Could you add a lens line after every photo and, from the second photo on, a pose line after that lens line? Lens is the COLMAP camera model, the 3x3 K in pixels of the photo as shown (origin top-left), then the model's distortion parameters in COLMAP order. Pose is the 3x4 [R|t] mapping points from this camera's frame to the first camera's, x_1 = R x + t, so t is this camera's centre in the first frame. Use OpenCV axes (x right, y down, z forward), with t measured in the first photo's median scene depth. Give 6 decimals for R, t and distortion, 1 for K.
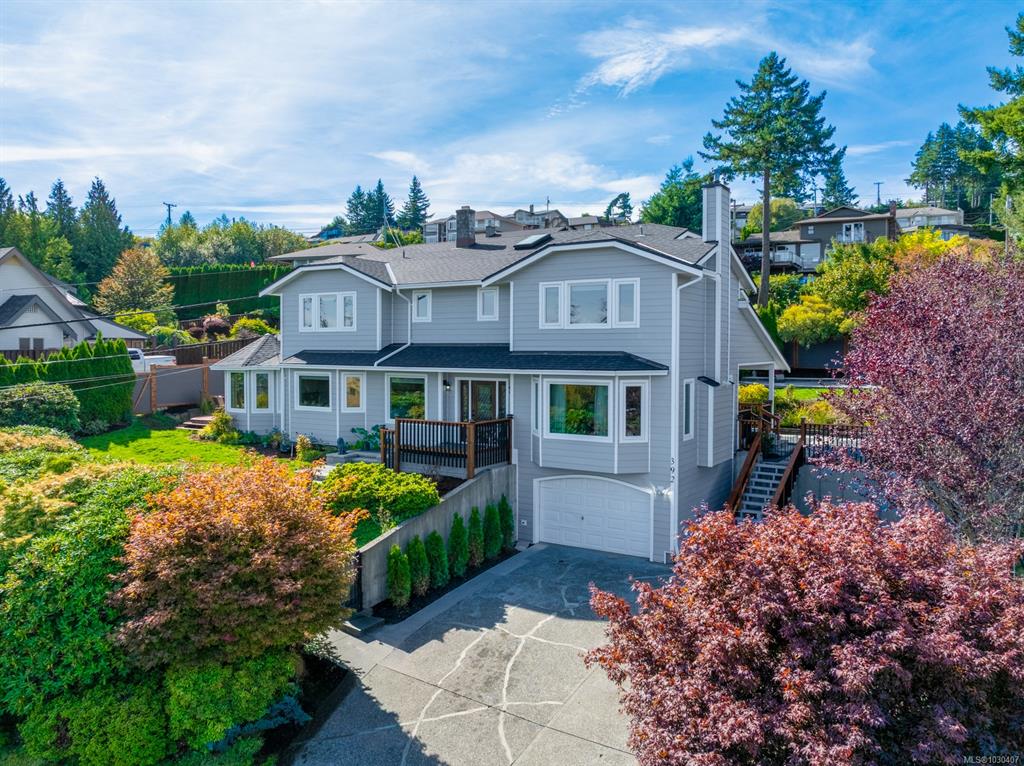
lens RADIAL K [[777.1, 0, 513.8], [0, 777.1, 373.0], [0, 0, 1]] dist [-0.029183, -0.001737]
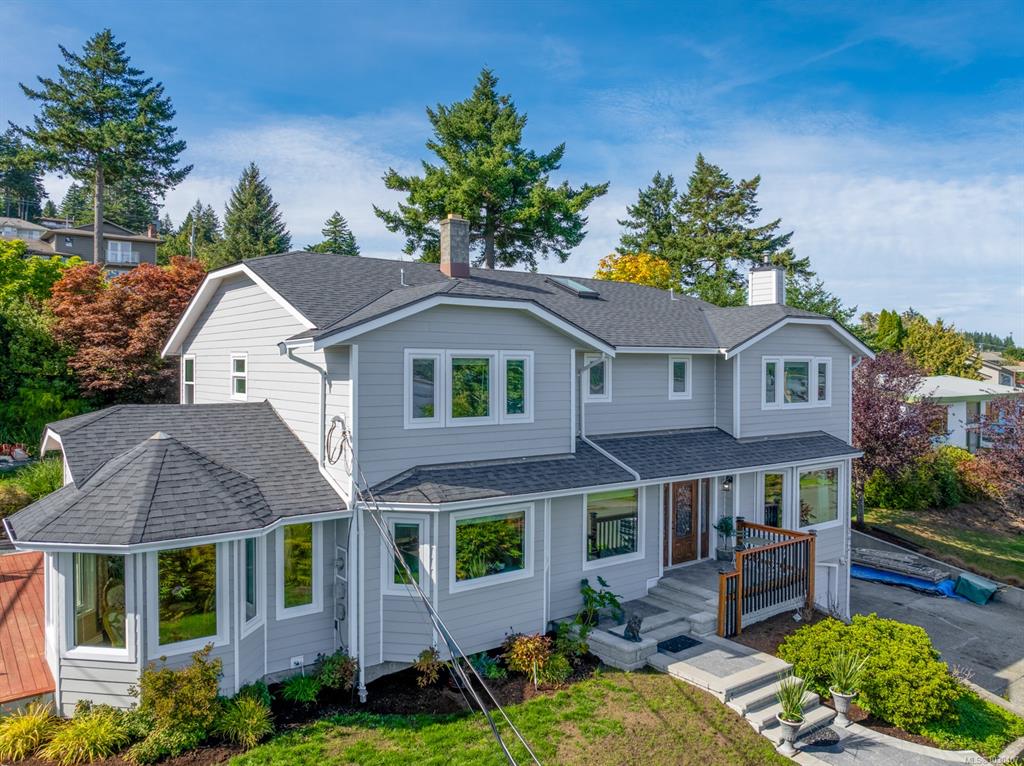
lens RADIAL K [[779.5, 0, 512.0], [0, 779.5, 383.0], [0, 0, 1]] dist [-0.036473, -0.001215]
pose [[0.351198, -0.020054, 0.936086, -0.764839], [0.028147, 0.999545, 0.010853, -0.092233], [-0.935878, 0.022537, 0.351603, 0.848025]]
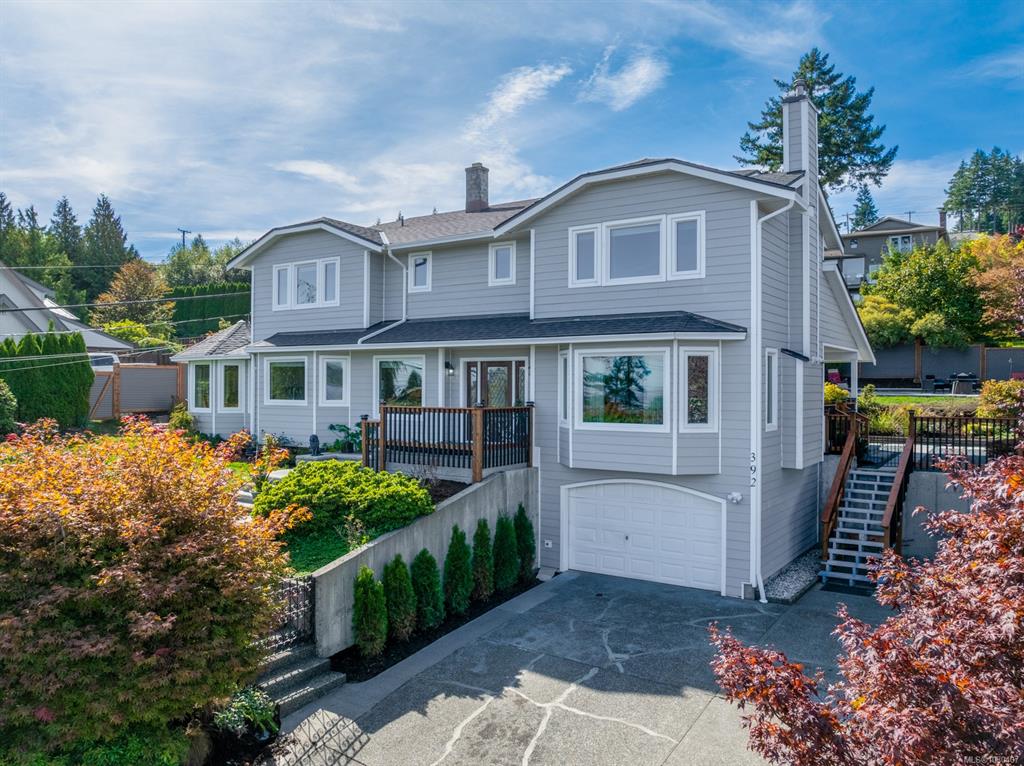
lens RADIAL K [[779.5, 0, 512.0], [0, 779.5, 383.0], [0, 0, 1]] dist [-0.036473, -0.001215]
pose [[0.999587, 0.002240, -0.028634, -0.000788], [-0.003282, 0.999331, -0.036421, 0.057124], [0.028534, 0.036500, 0.998926, 0.210589]]
